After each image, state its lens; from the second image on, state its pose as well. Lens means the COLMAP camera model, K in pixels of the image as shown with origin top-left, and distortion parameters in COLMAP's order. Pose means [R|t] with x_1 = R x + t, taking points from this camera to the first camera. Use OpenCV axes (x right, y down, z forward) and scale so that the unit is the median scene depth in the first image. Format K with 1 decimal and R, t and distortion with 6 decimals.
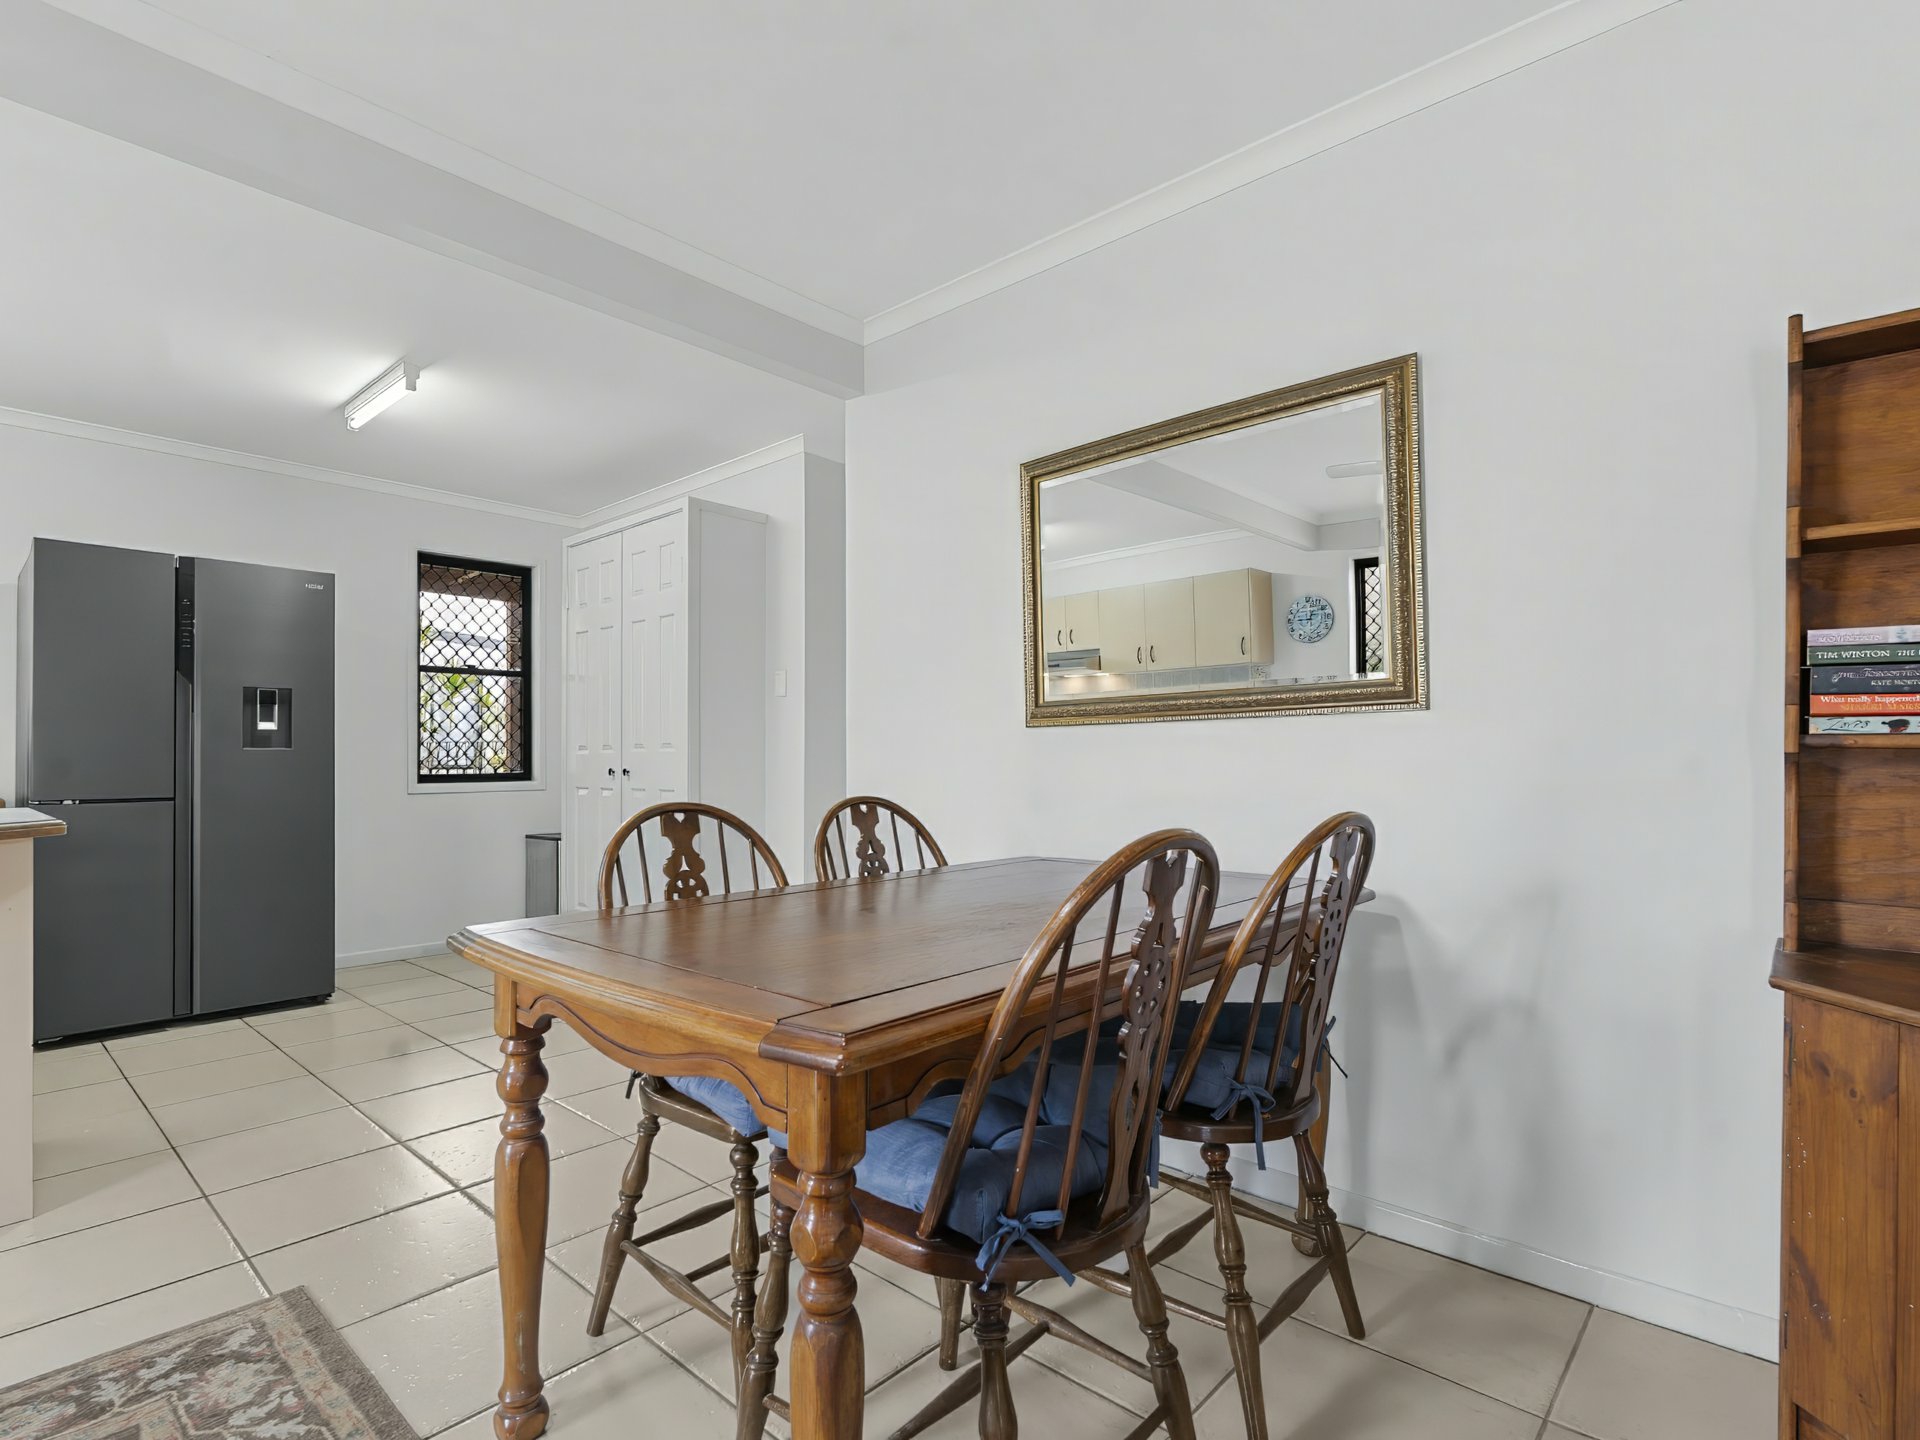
lens RADIAL K [[949.1, 0, 971.0], [0, 949.1, 743.3], [0, 0, 1]] dist [-0.009037, 0.001498]
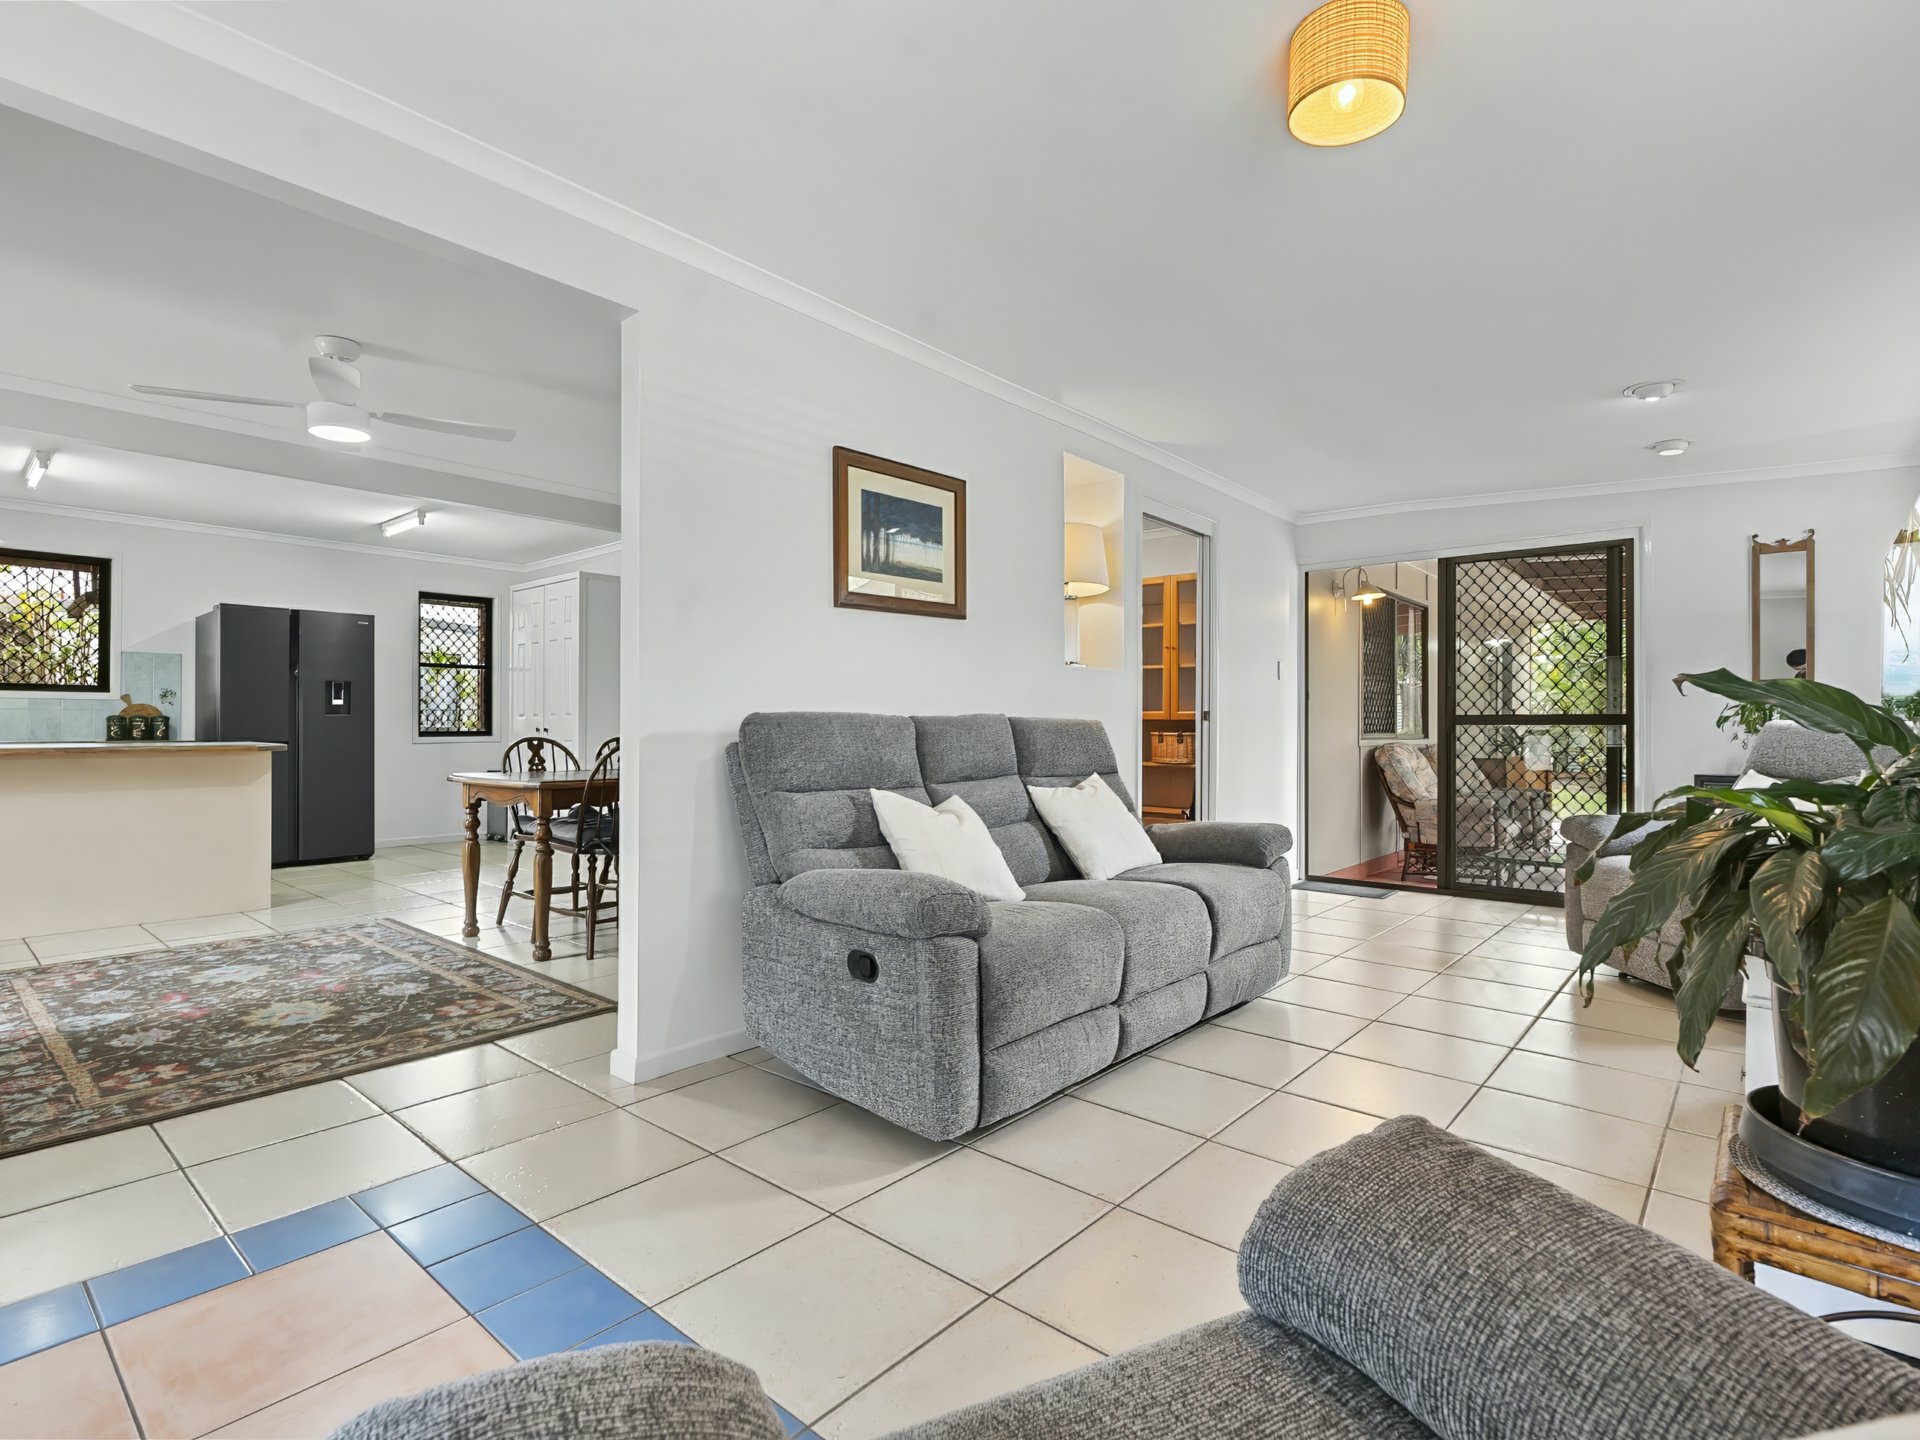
lens RADIAL K [[949.1, 0, 966.0], [0, 949.1, 718.0], [0, 0, 1]] dist [-0.009037, 0.001498]
pose [[0.999882, 0.006107, 0.014123, 0.806941], [-0.006194, 0.999962, 0.006104, -0.012020], [-0.014086, -0.006191, 0.999882, -1.557711]]
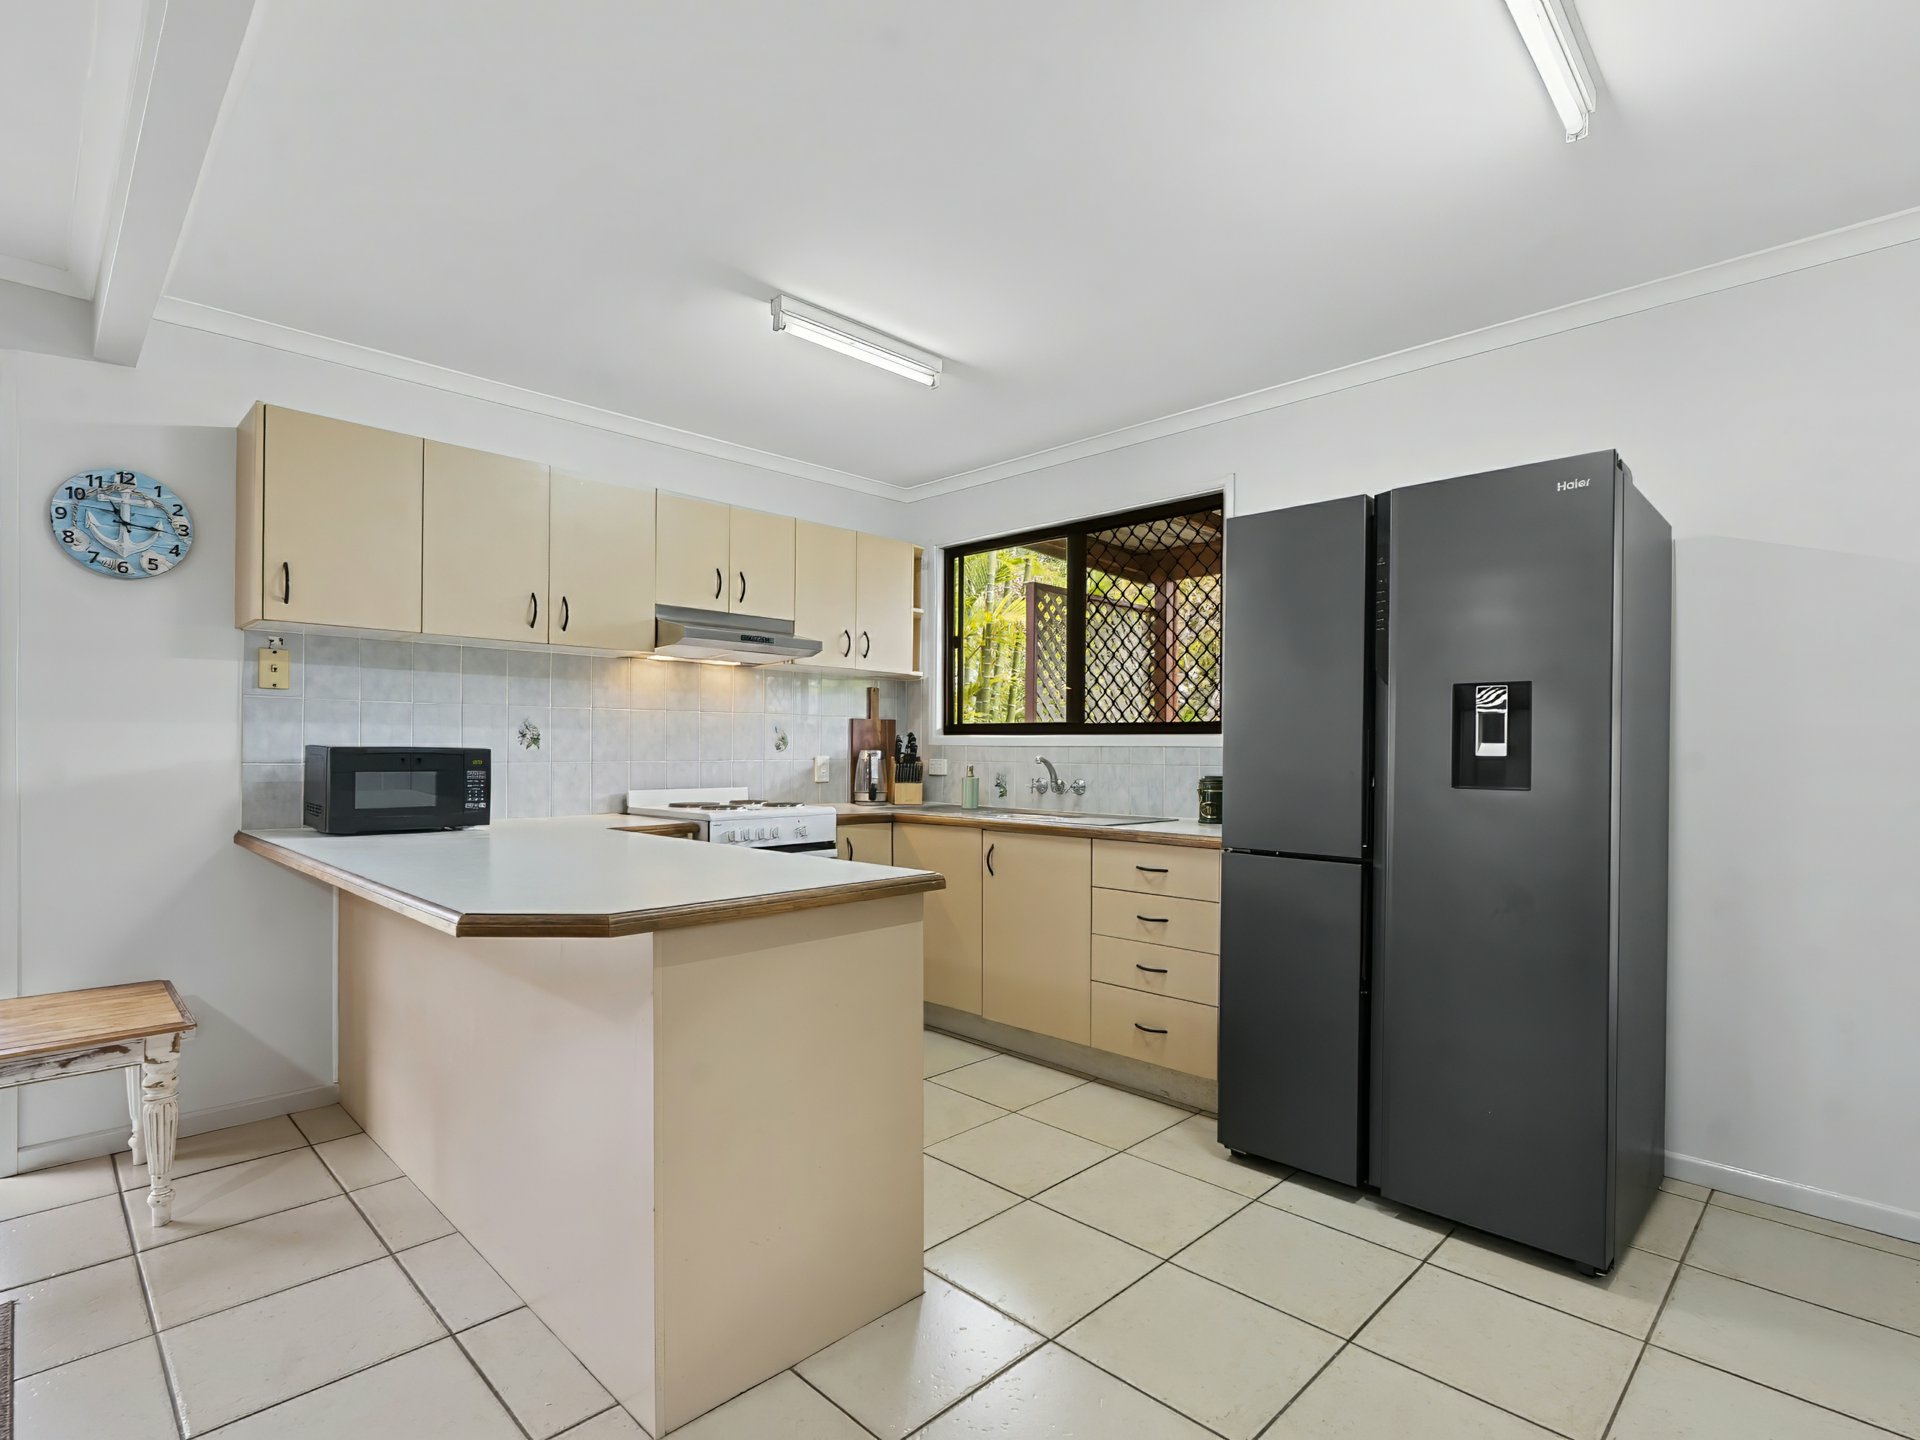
lens RADIAL K [[949.1, 0, 952.7], [0, 949.1, 749.0], [0, 0, 1]] dist [-0.009037, 0.001498]
pose [[-0.060601, 0.006760, -0.998139, -0.277799], [0.011832, 0.999912, 0.006053, -0.051385], [0.998092, -0.011443, -0.060675, 1.374545]]
